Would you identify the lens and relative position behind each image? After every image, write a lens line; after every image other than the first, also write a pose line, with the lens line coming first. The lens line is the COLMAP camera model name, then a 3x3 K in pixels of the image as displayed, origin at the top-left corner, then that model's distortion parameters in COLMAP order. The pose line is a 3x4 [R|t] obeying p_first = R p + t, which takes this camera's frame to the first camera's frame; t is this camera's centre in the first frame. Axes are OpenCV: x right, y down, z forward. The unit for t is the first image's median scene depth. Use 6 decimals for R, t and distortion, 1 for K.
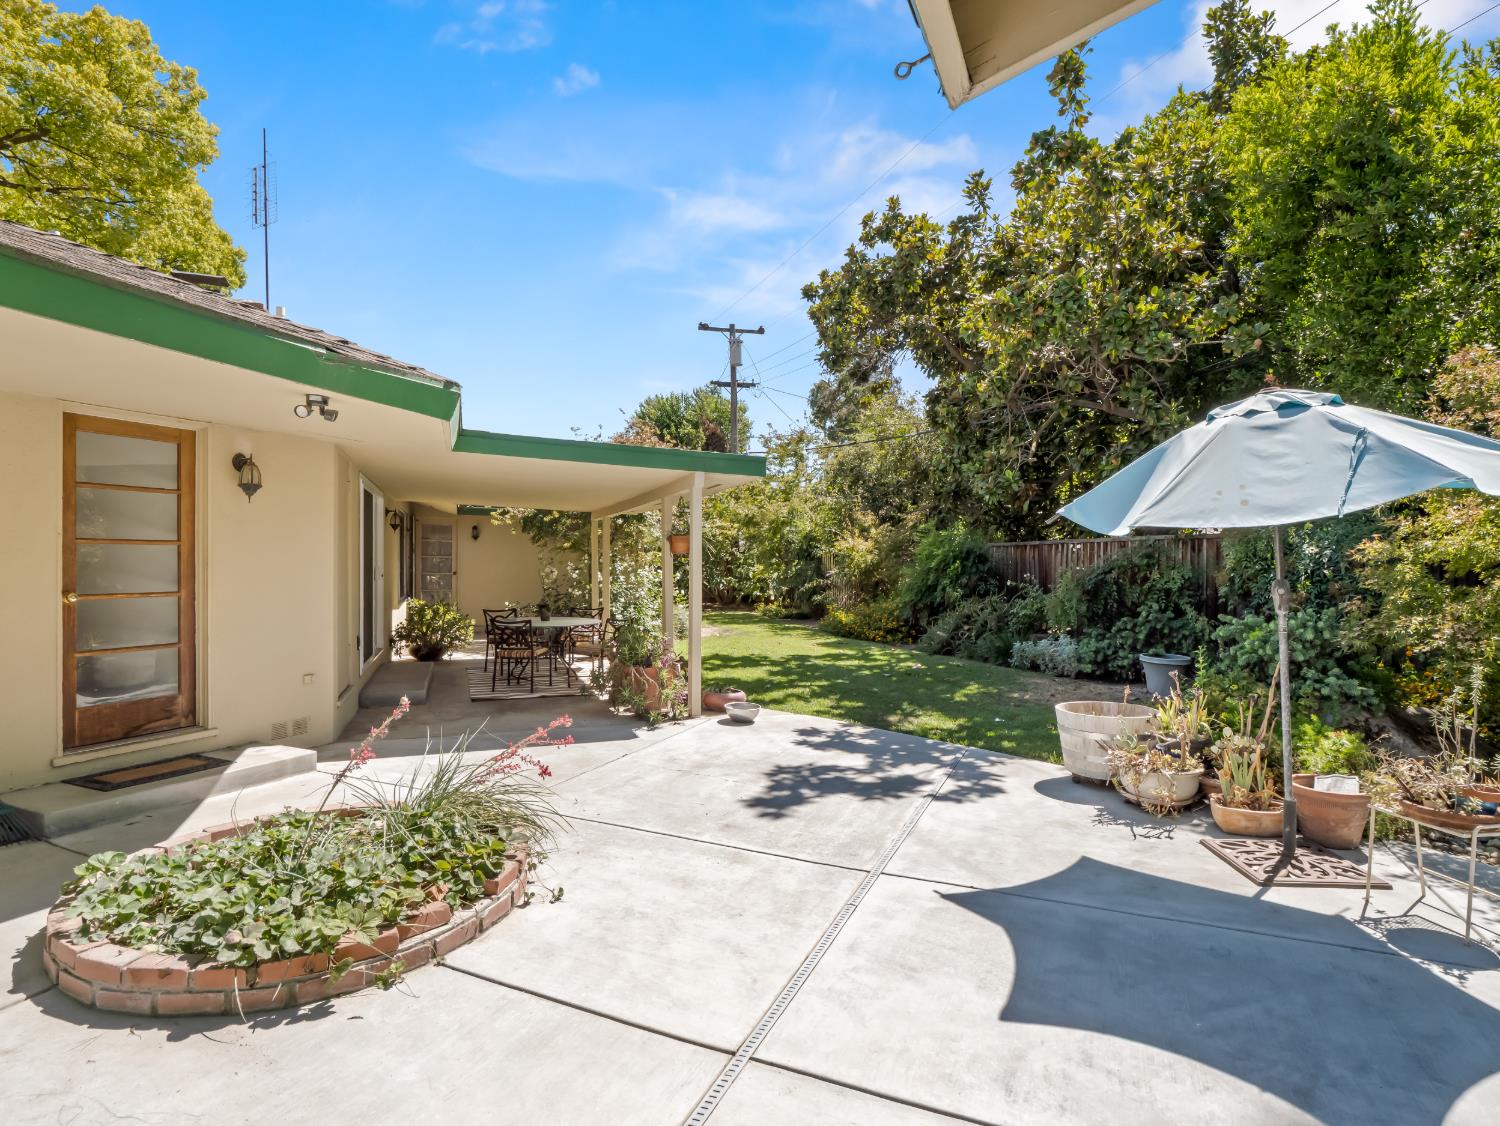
lens RADIAL K [[786.9, 0, 748.2], [0, 786.9, 558.9], [0, 0, 1]] dist [-0.001719, -0.002302]
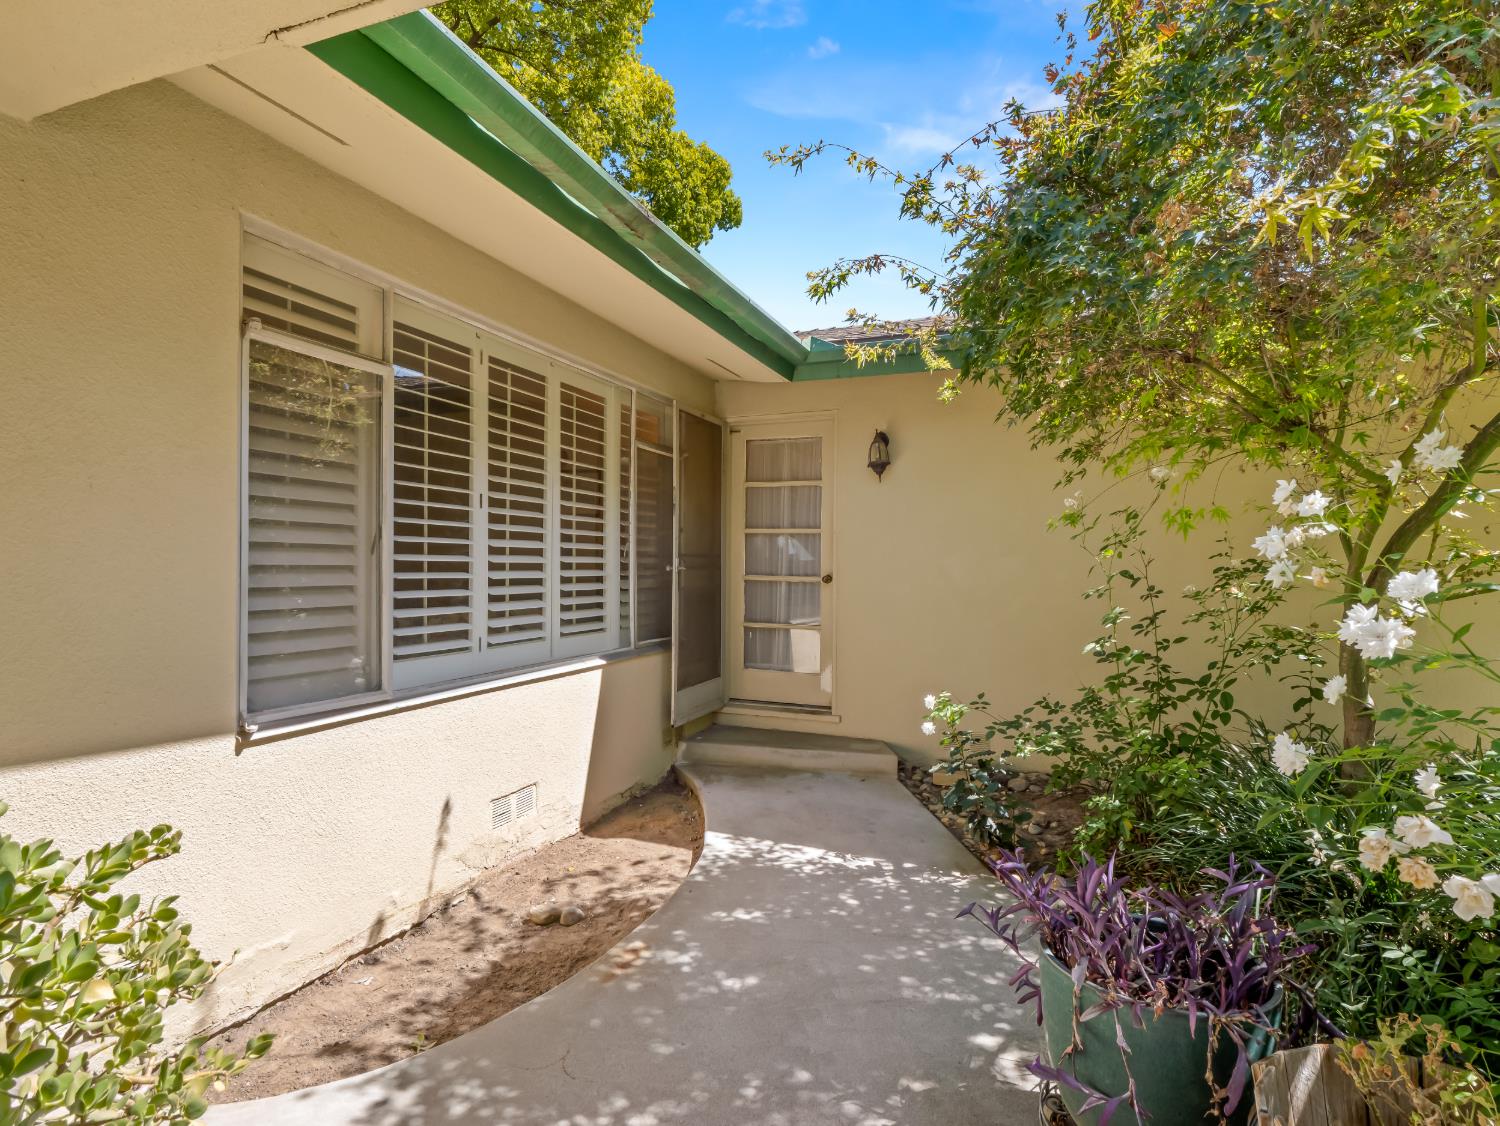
lens RADIAL K [[786.9, 0, 757.4], [0, 786.9, 565.2], [0, 0, 1]] dist [-0.001719, -0.002302]
pose [[0.749209, 0.003260, -0.662326, -0.192142], [-0.003070, 0.999994, 0.001450, 0.013176], [0.662327, 0.000947, 0.749215, 0.807099]]
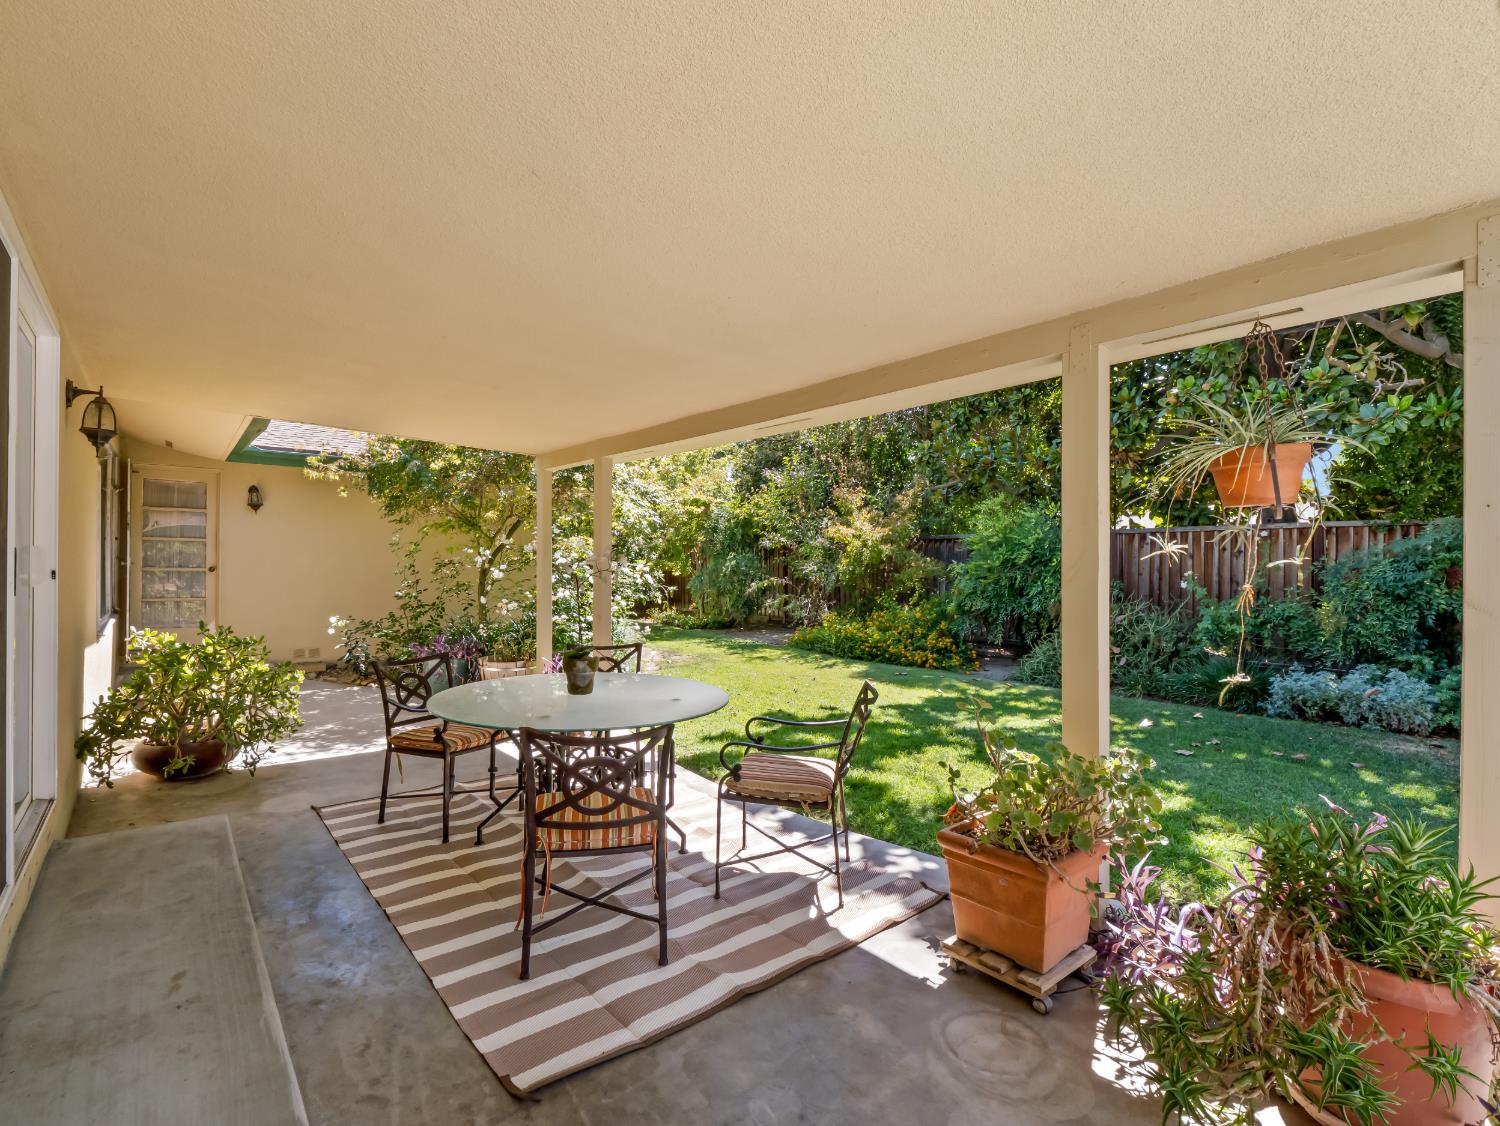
lens RADIAL K [[730.1, 0, 735.5], [0, 730.1, 559.5], [0, 0, 1]] dist [-0.015822, -0.003019]
pose [[0.949068, 0.005083, 0.315031, -0.201896], [-0.005984, 0.999980, 0.001892, 0.008909], [-0.315015, -0.003681, 0.949079, 0.437114]]
